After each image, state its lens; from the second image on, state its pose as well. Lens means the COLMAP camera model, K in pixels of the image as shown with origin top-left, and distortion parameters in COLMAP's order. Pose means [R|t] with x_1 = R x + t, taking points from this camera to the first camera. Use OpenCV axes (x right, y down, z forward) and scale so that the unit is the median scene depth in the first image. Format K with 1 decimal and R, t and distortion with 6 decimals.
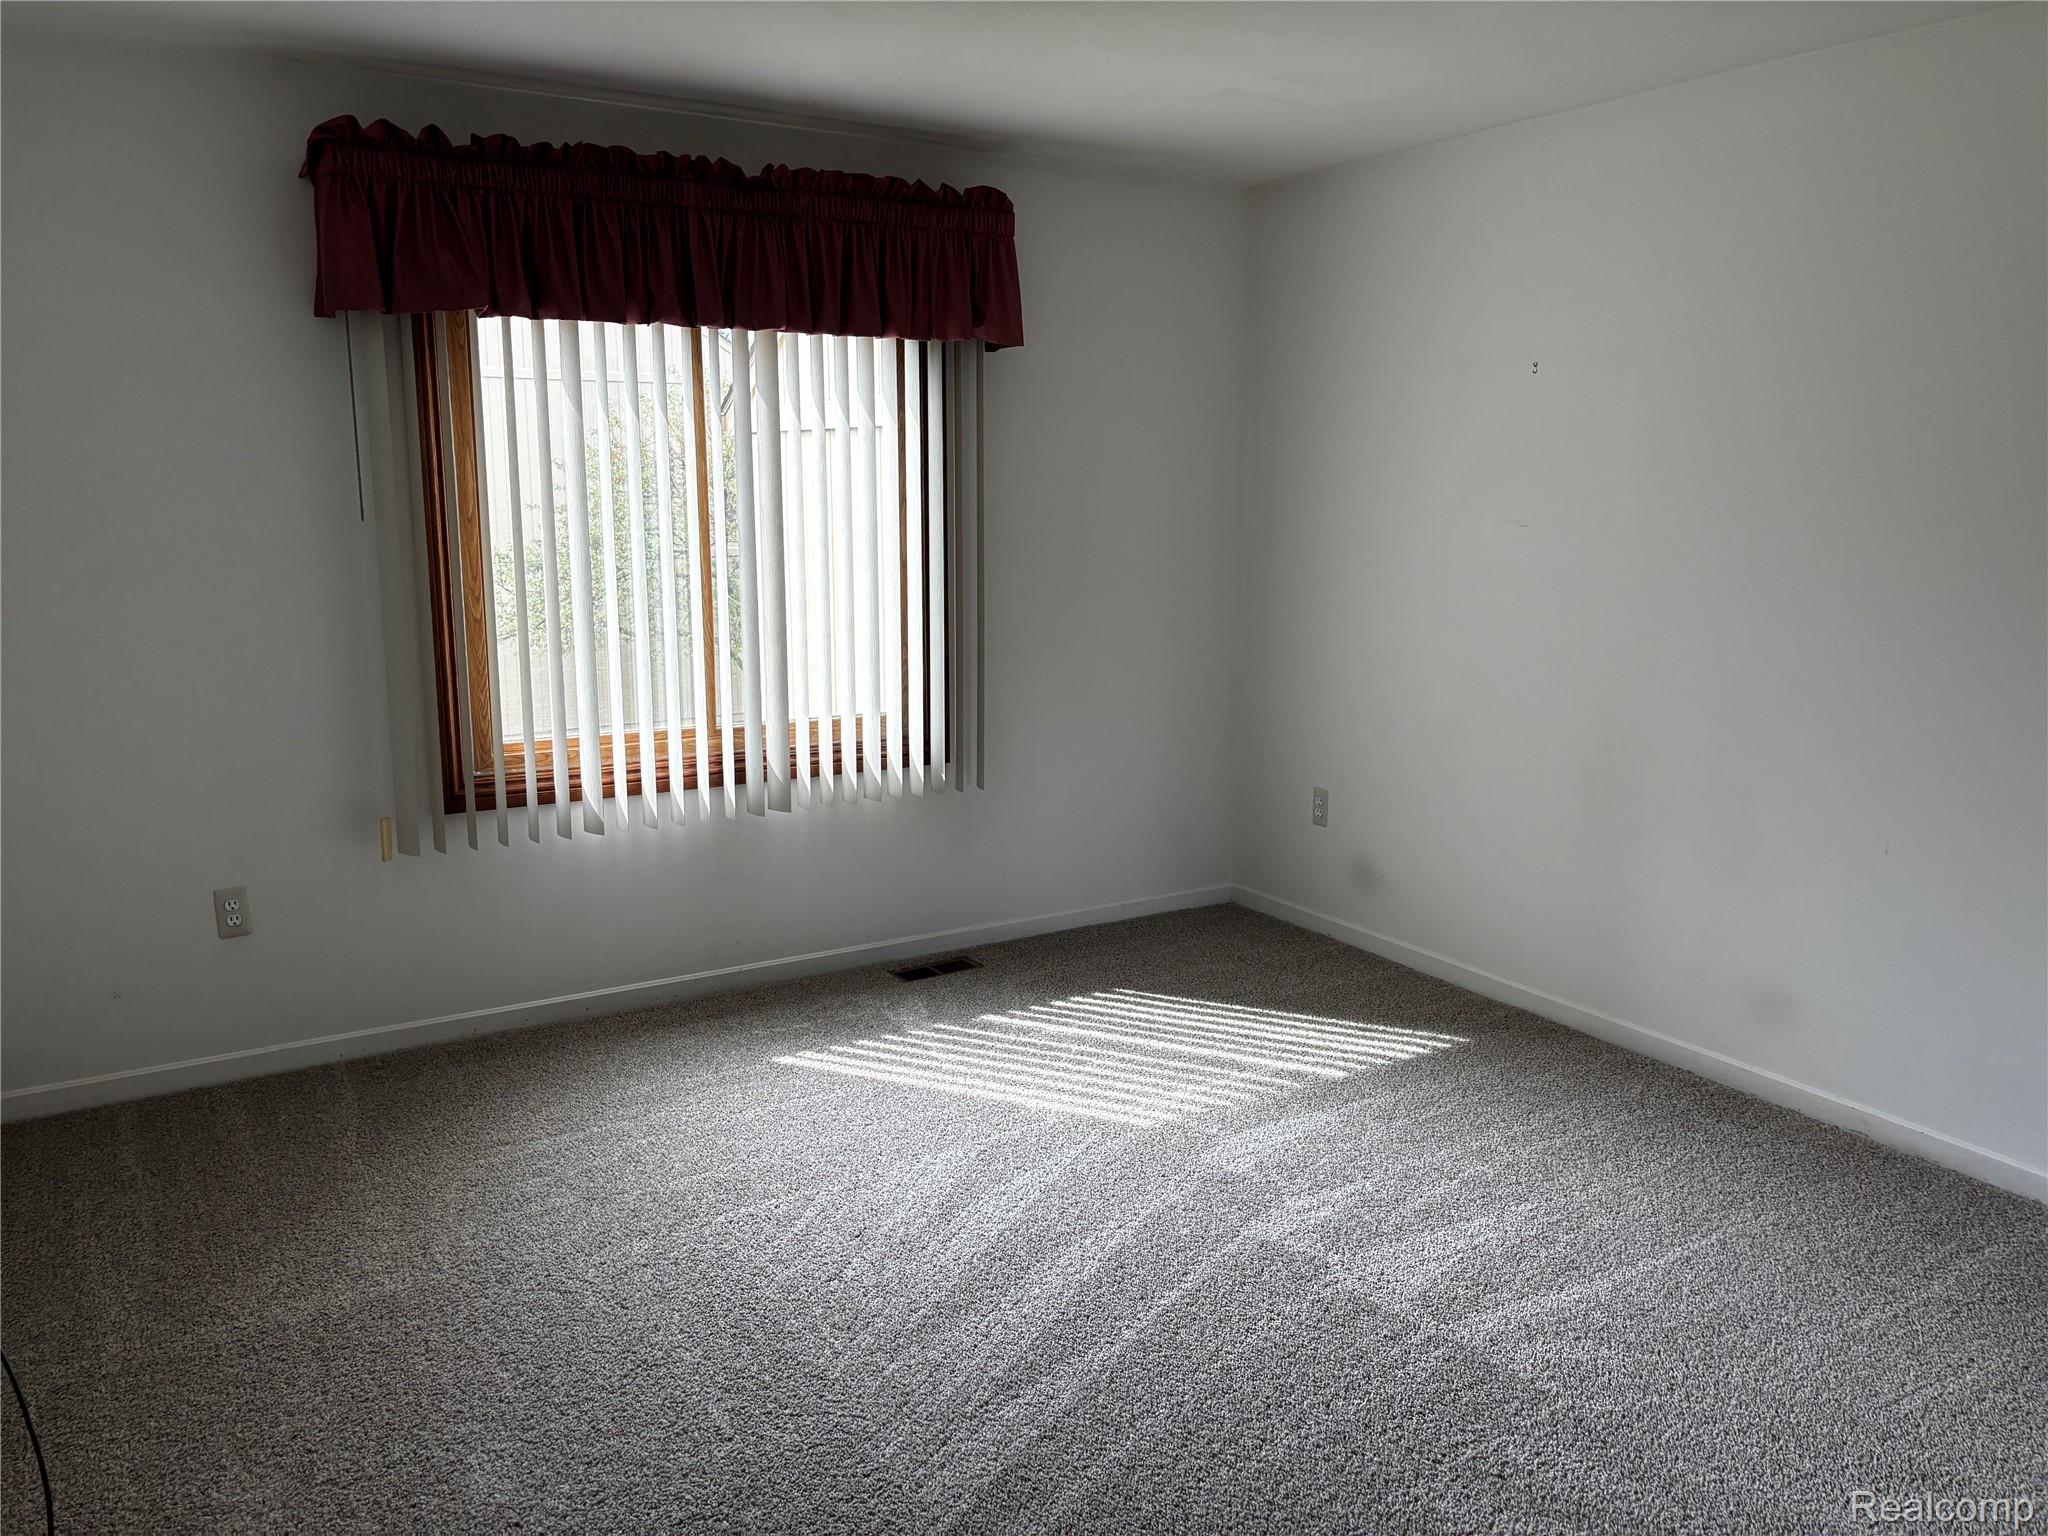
lens RADIAL K [[1561.0, 0, 1024.0], [0, 1561.0, 768.0], [0, 0, 1]] dist [0.035994, -0.042870]
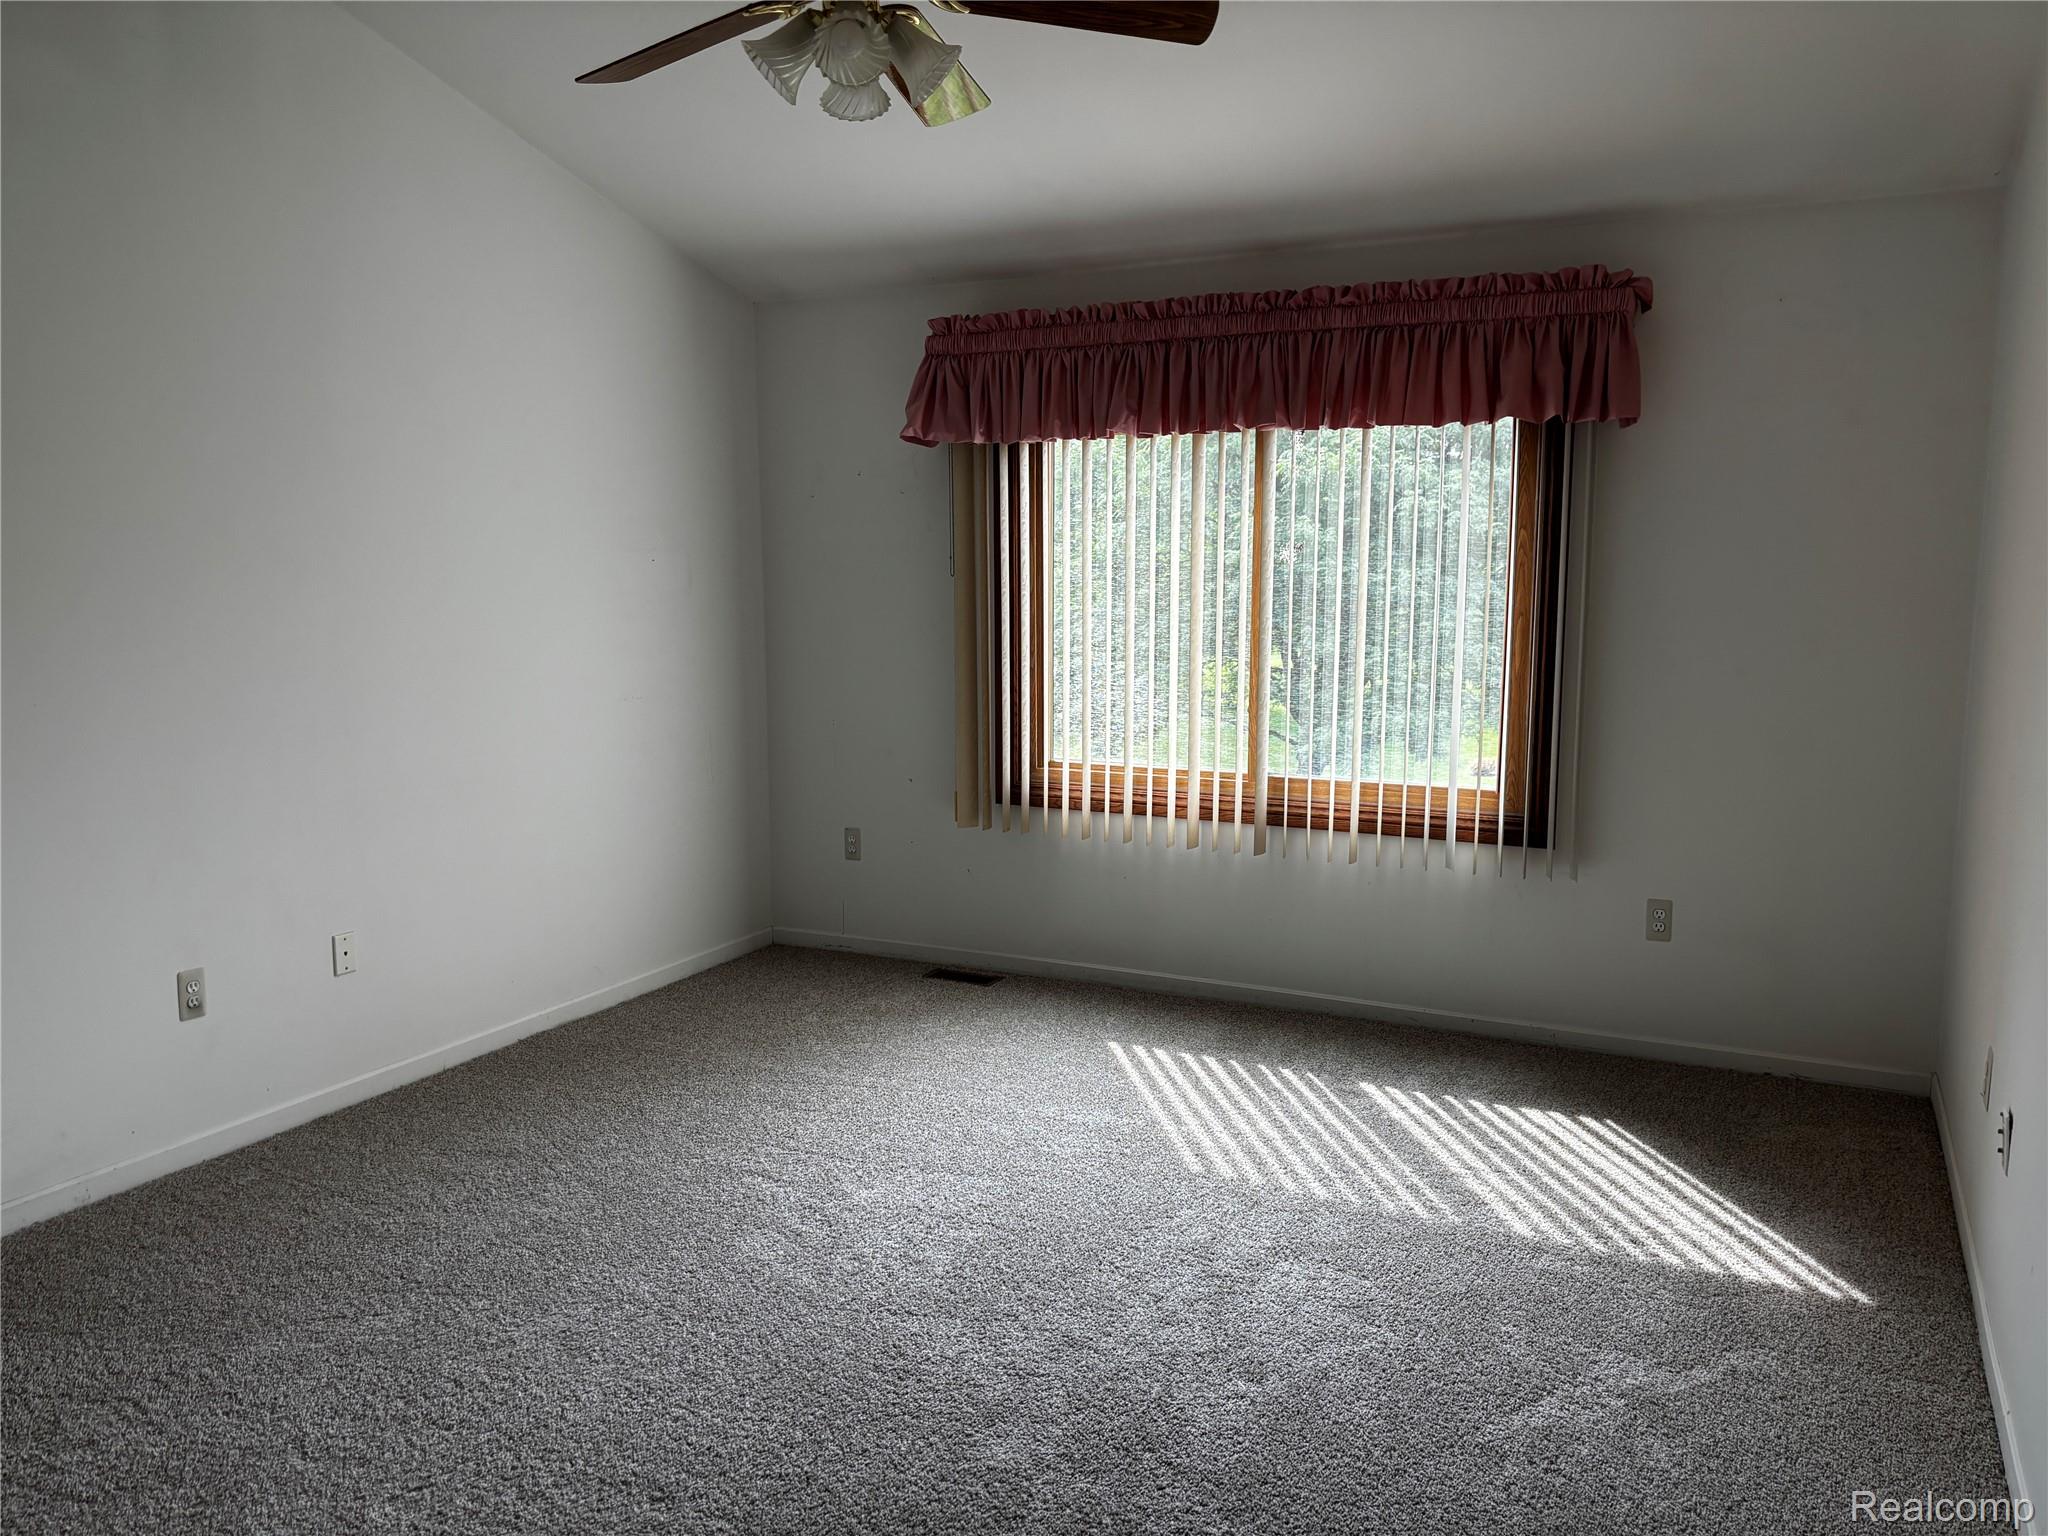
lens RADIAL K [[1561.0, 0, 1024.0], [0, 1561.0, 768.0], [0, 0, 1]] dist [0.035994, -0.042870]
pose [[0.553561, 0.116444, -0.824628, 0.733476], [-0.142634, 0.988802, 0.043878, -0.061967], [0.820503, 0.093331, 0.563971, 0.236444]]
